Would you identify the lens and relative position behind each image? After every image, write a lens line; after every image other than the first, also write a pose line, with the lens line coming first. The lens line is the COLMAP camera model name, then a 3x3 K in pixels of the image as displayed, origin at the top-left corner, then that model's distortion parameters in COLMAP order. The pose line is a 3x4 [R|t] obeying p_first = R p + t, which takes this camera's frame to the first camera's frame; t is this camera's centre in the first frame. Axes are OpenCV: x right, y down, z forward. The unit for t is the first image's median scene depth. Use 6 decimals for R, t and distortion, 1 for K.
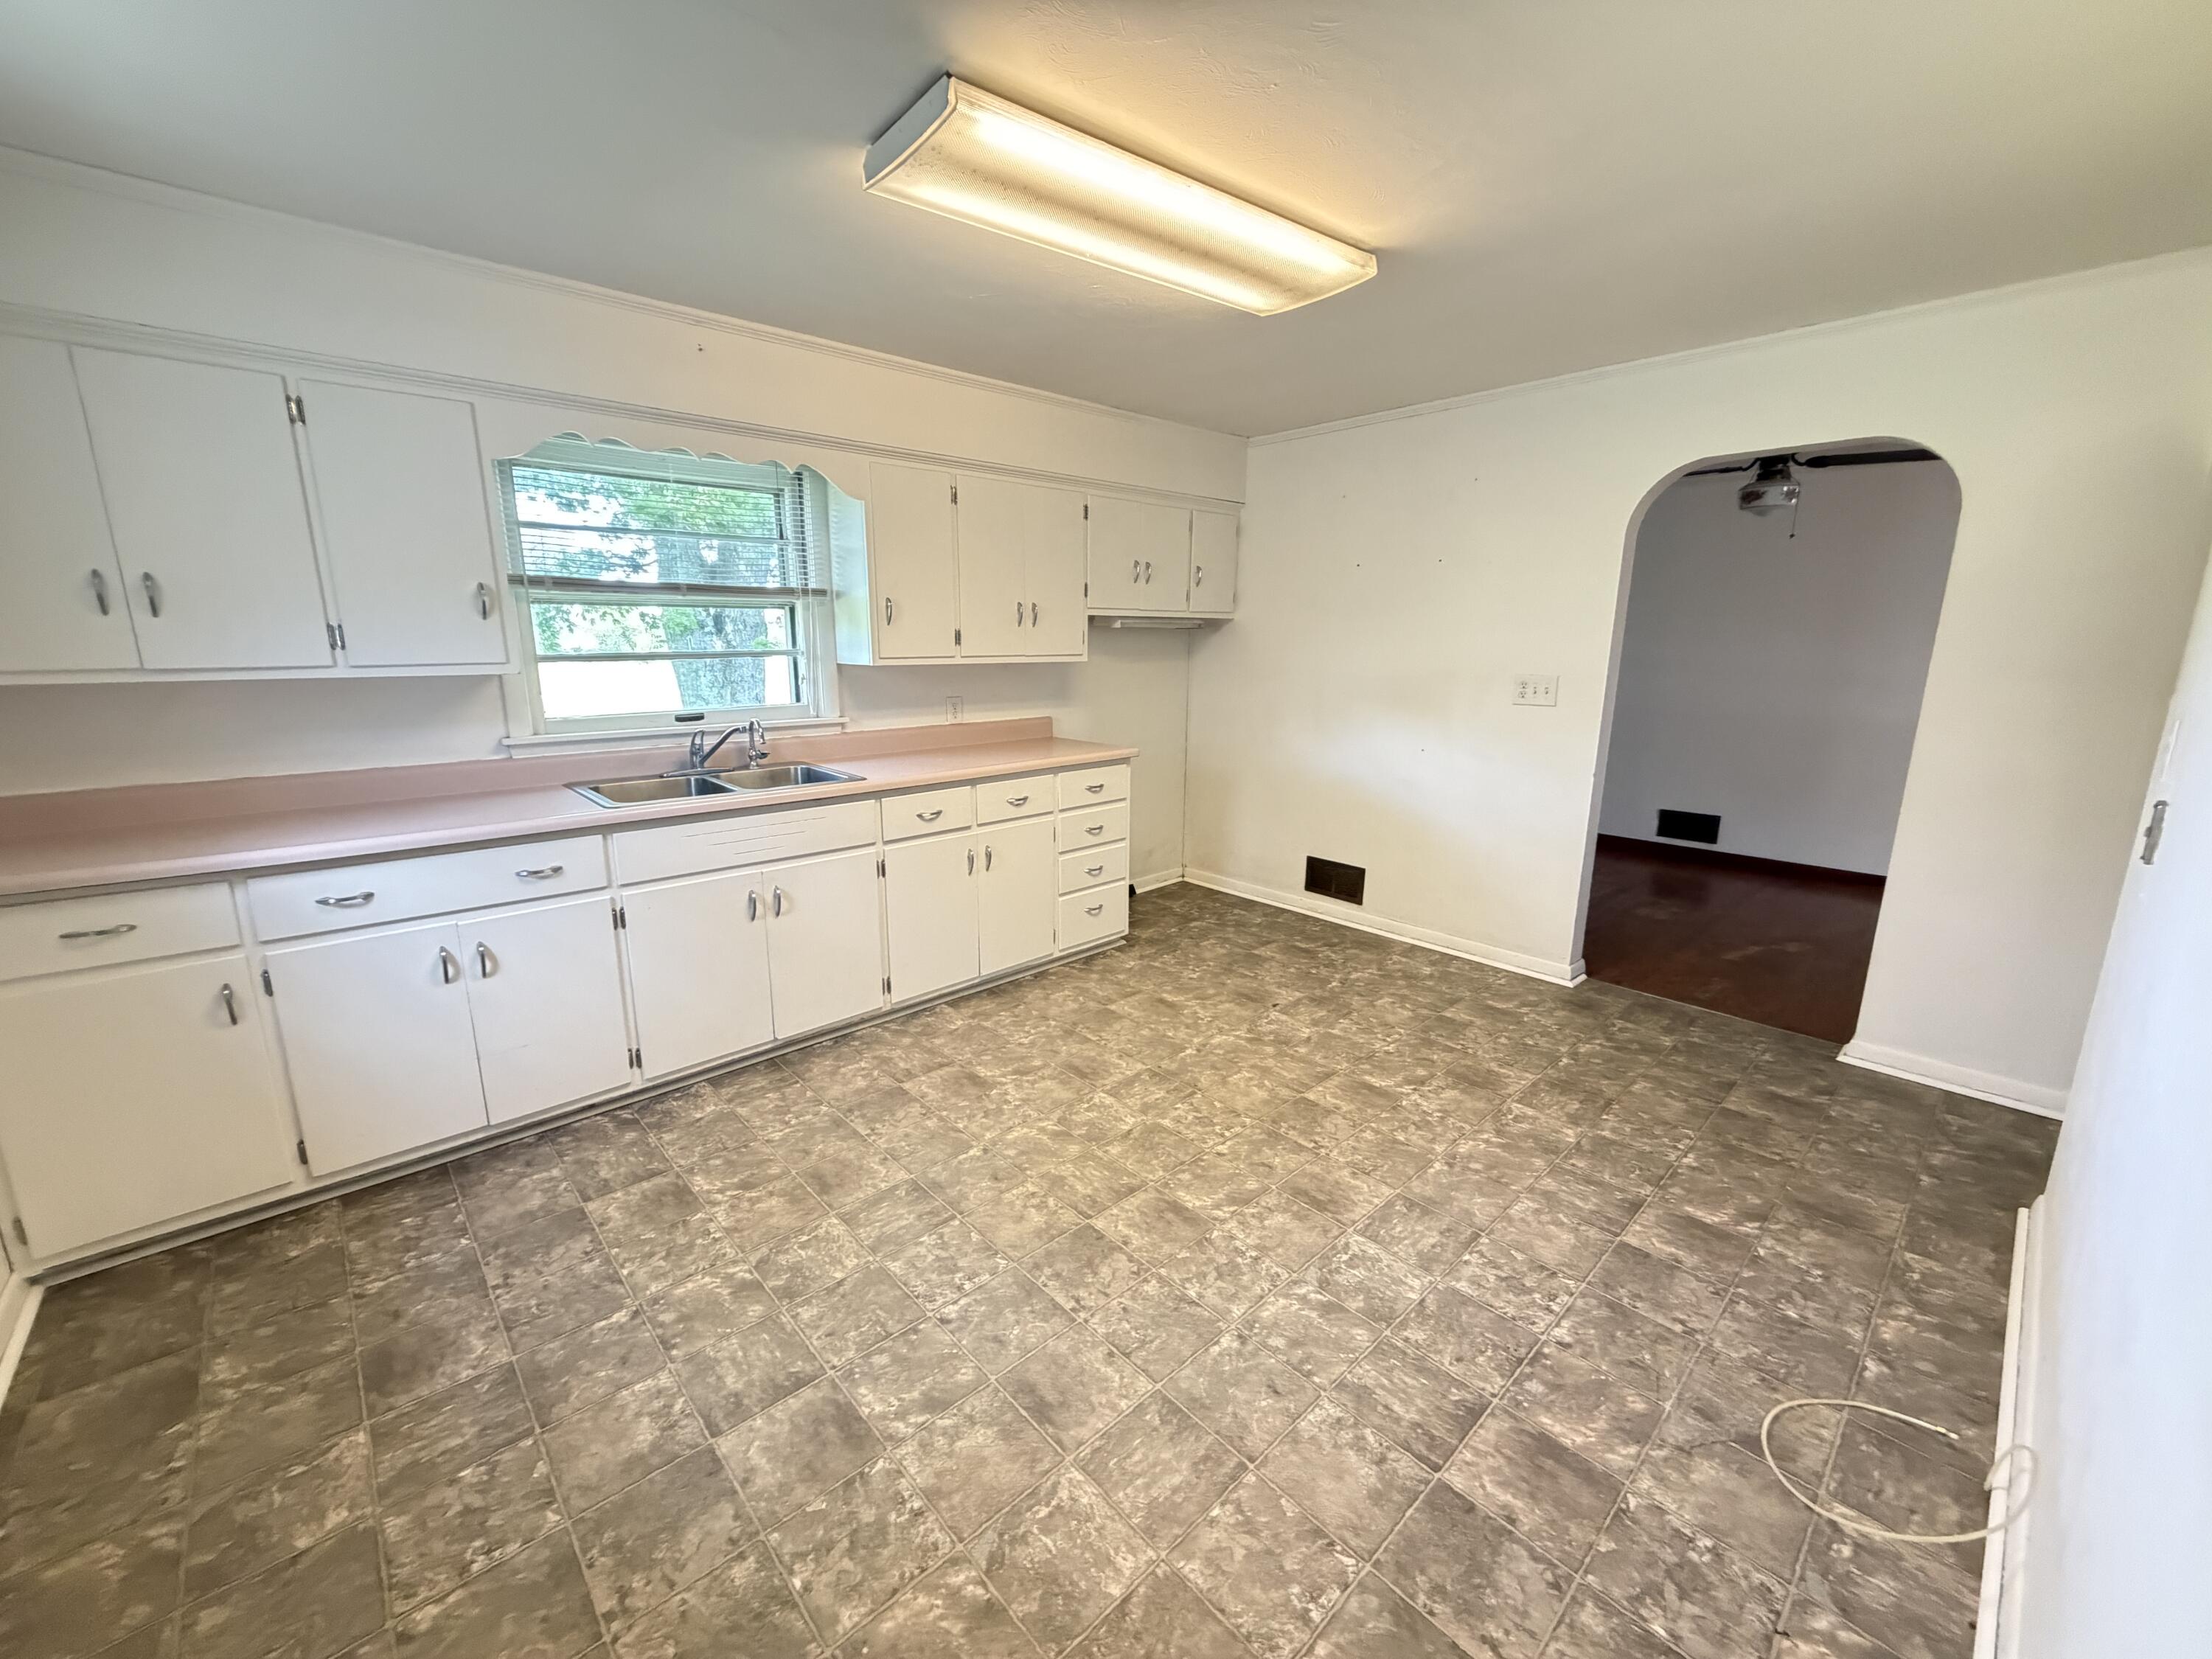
lens RADIAL K [[885.8, 0, 1104.7], [0, 885.8, 826.8], [0, 0, 1]] dist [-0.001559, 0.000040]
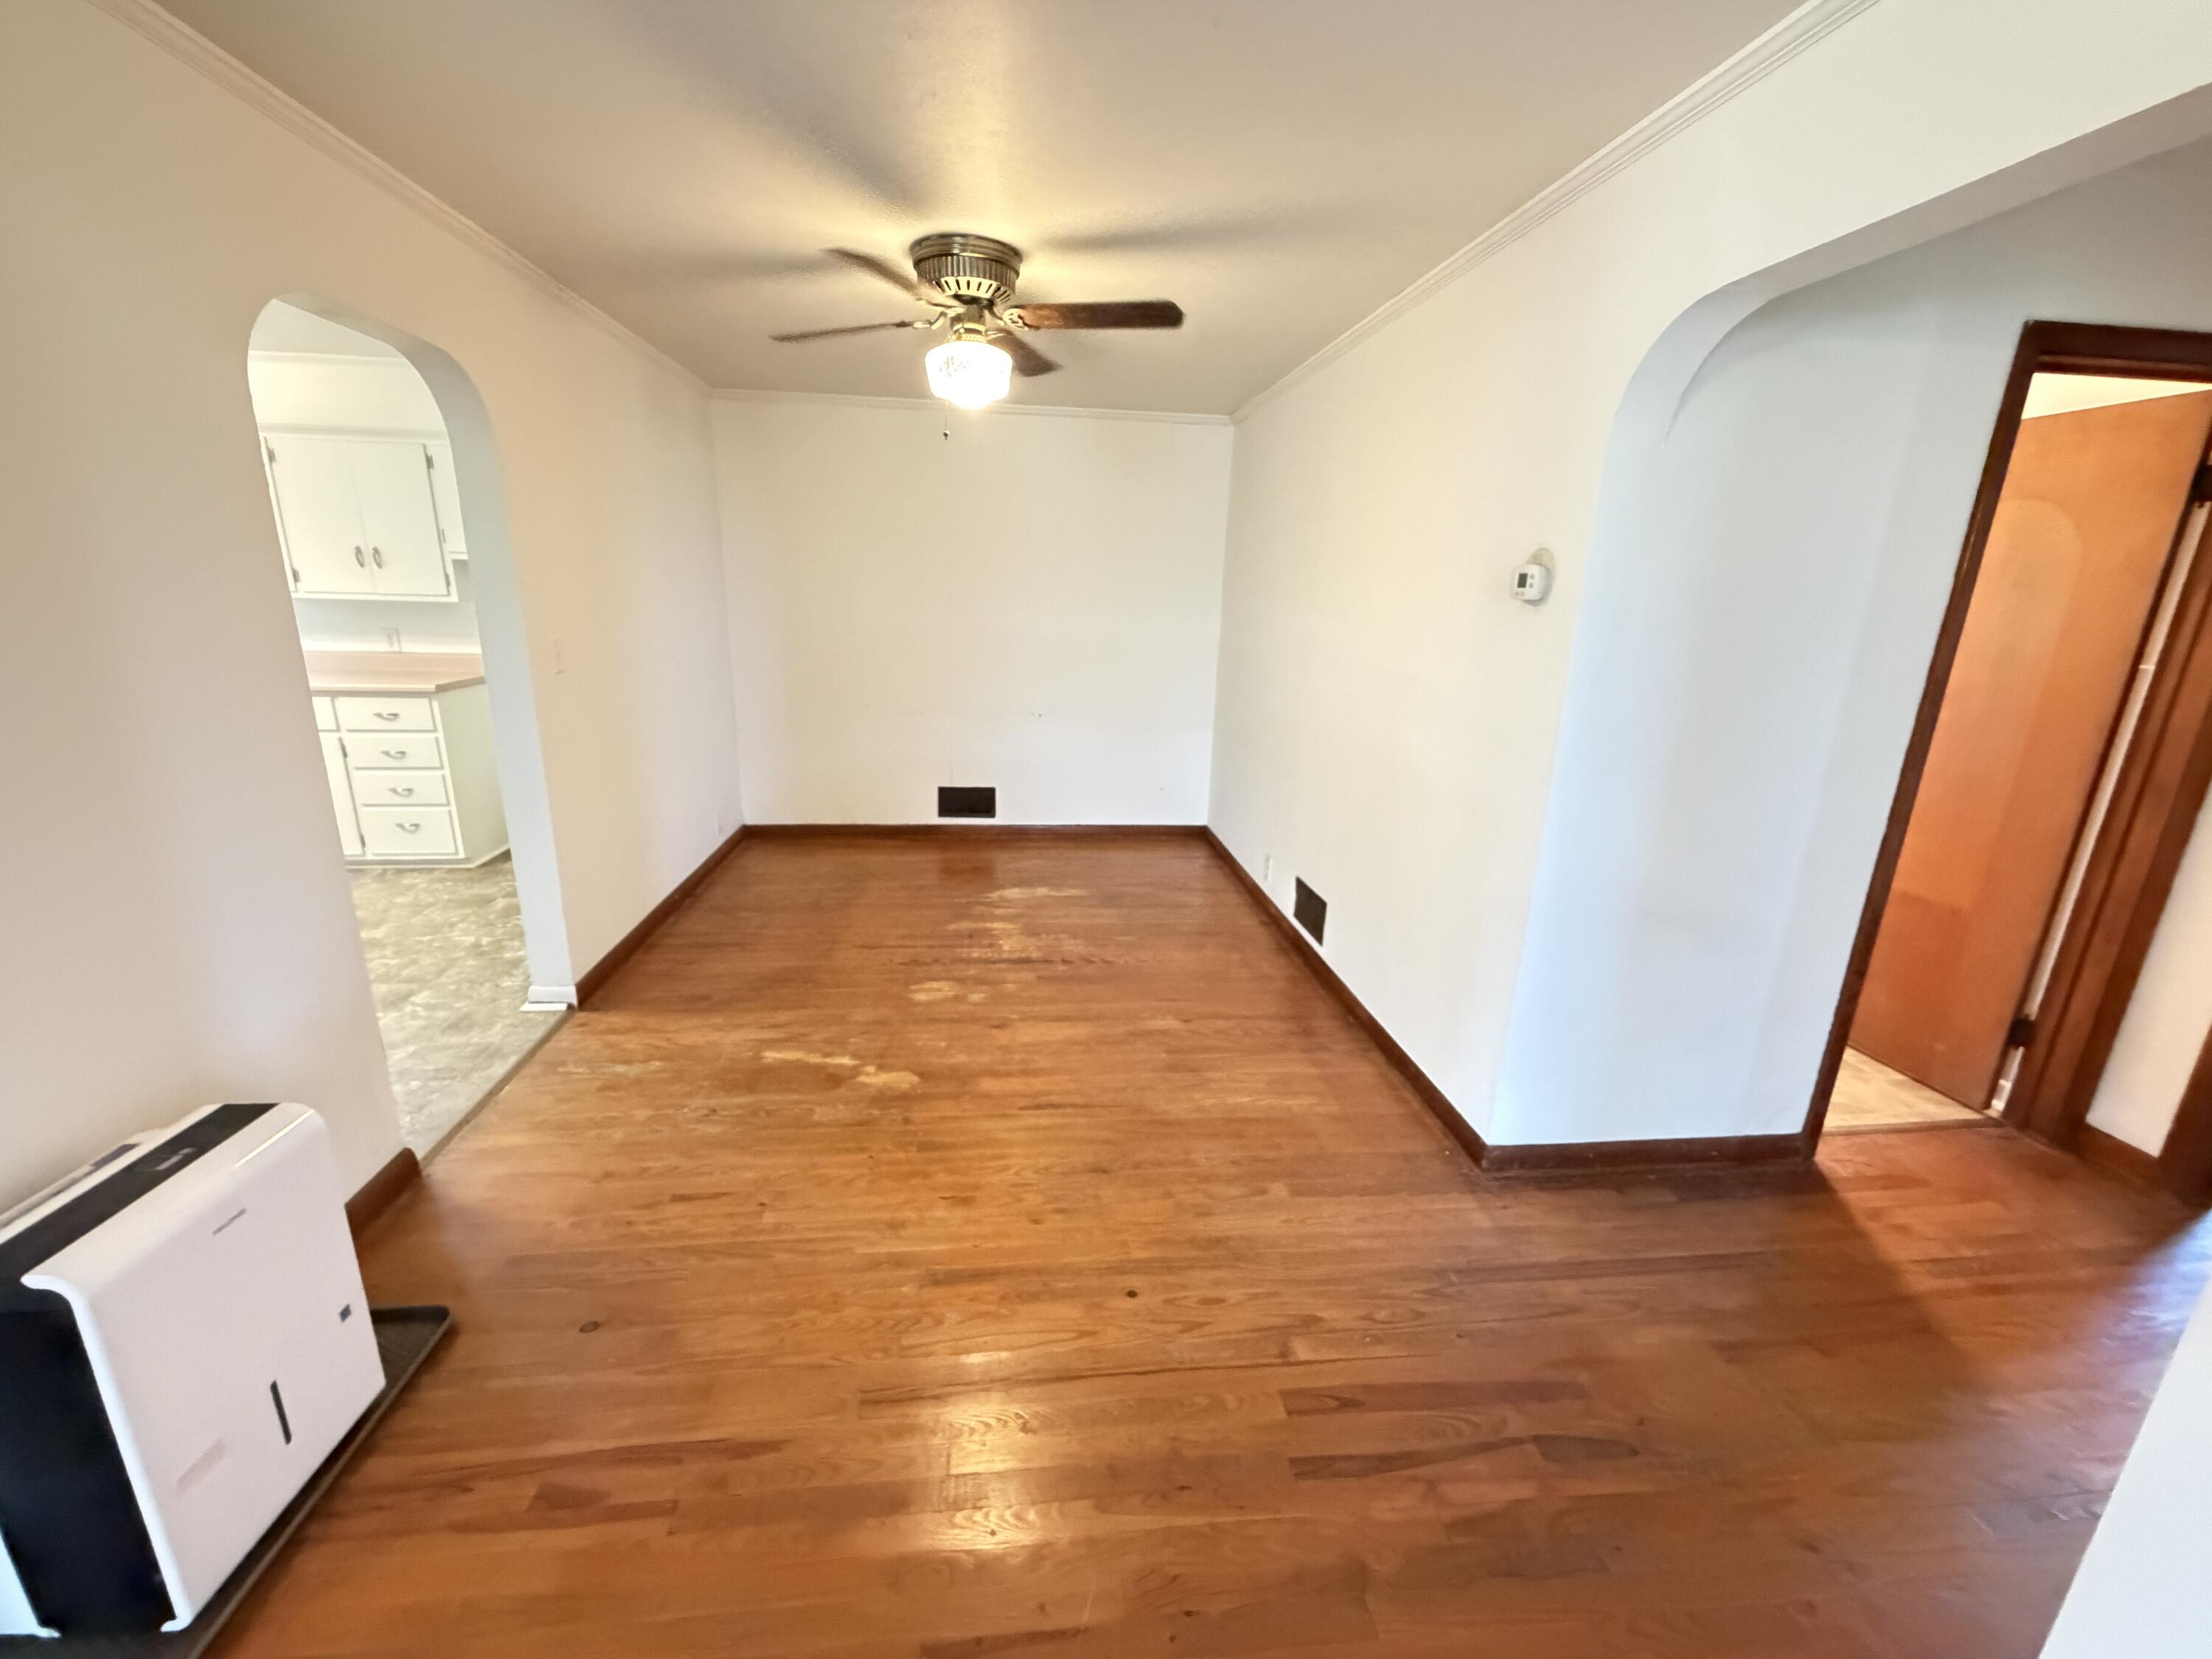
lens RADIAL K [[885.8, 0, 1092.2], [0, 885.8, 828.2], [0, 0, 1]] dist [-0.001559, 0.000040]
pose [[0.802832, 0.174567, -0.570077, 1.323668], [-0.149298, 0.984574, 0.091238, -0.135122], [0.577210, 0.011862, 0.816510, 0.593946]]
